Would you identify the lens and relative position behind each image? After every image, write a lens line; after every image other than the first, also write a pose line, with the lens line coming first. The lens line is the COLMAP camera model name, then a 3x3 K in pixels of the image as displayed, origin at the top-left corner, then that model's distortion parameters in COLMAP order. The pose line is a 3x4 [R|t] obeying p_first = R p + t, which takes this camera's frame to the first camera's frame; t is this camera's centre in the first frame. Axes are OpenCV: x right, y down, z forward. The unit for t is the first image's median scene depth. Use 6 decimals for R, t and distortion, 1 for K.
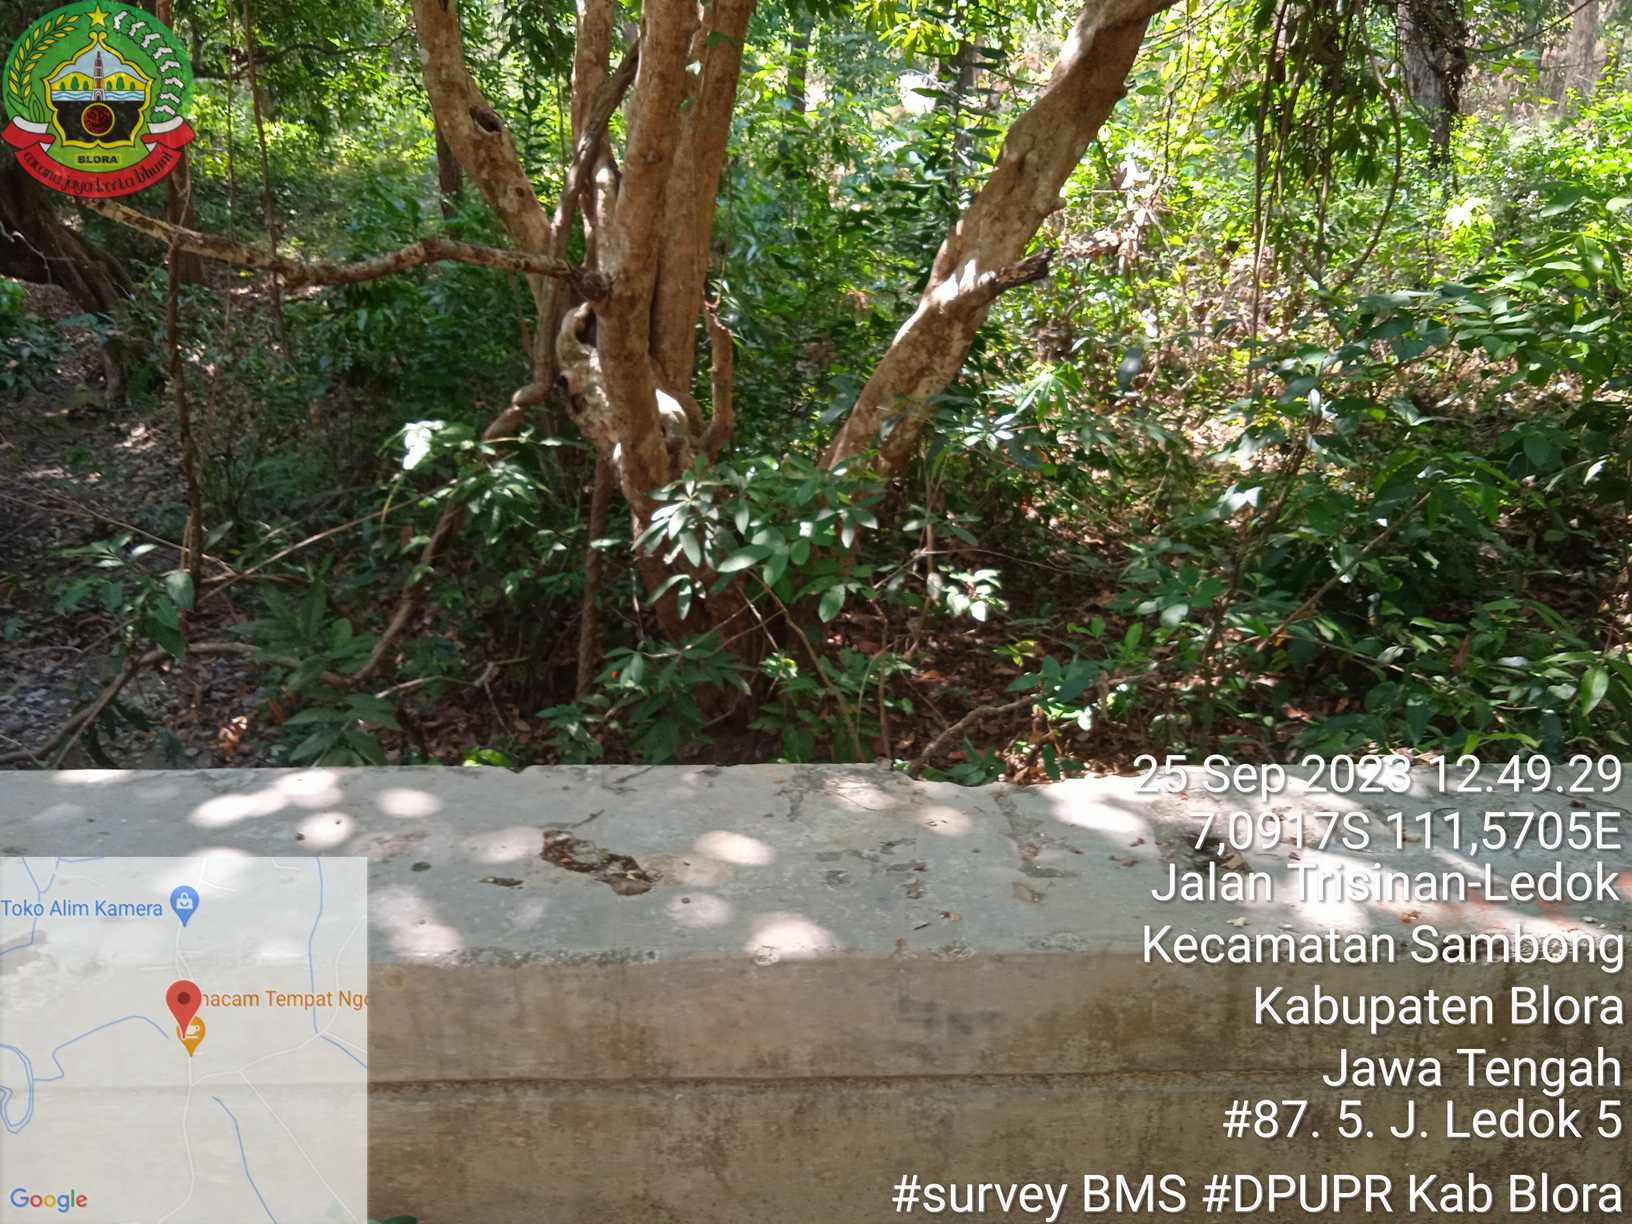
lens RADIAL K [[1318.5, 0, 816.7], [0, 1318.5, 625.6], [0, 0, 1]] dist [0.062746, -0.055202]
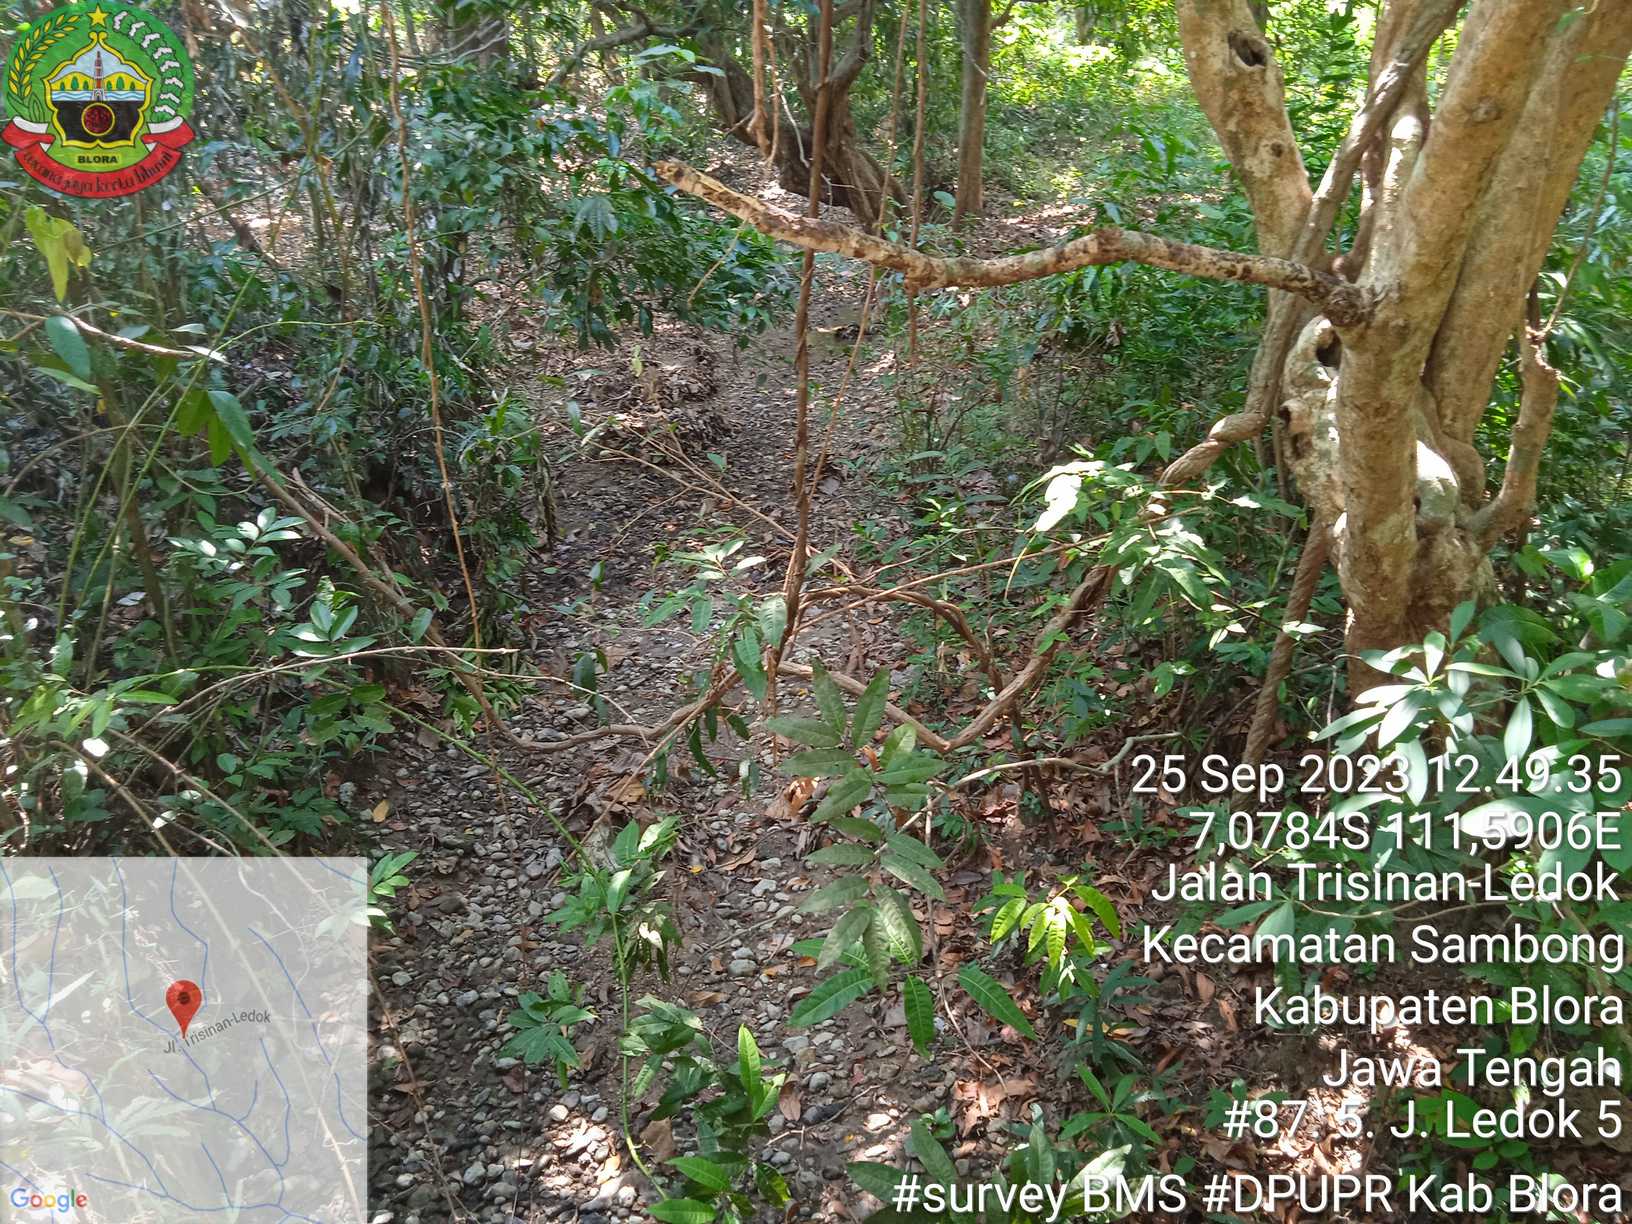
lens RADIAL K [[1316.9, 0, 879.1], [0, 1316.9, 612.5], [0, 0, 1]] dist [0.026490, -0.001327]
pose [[0.867027, 0.194633, -0.458674, -0.032276], [-0.173248, 0.980873, 0.088733, -0.104984], [0.467172, 0.002530, 0.884163, 0.262433]]
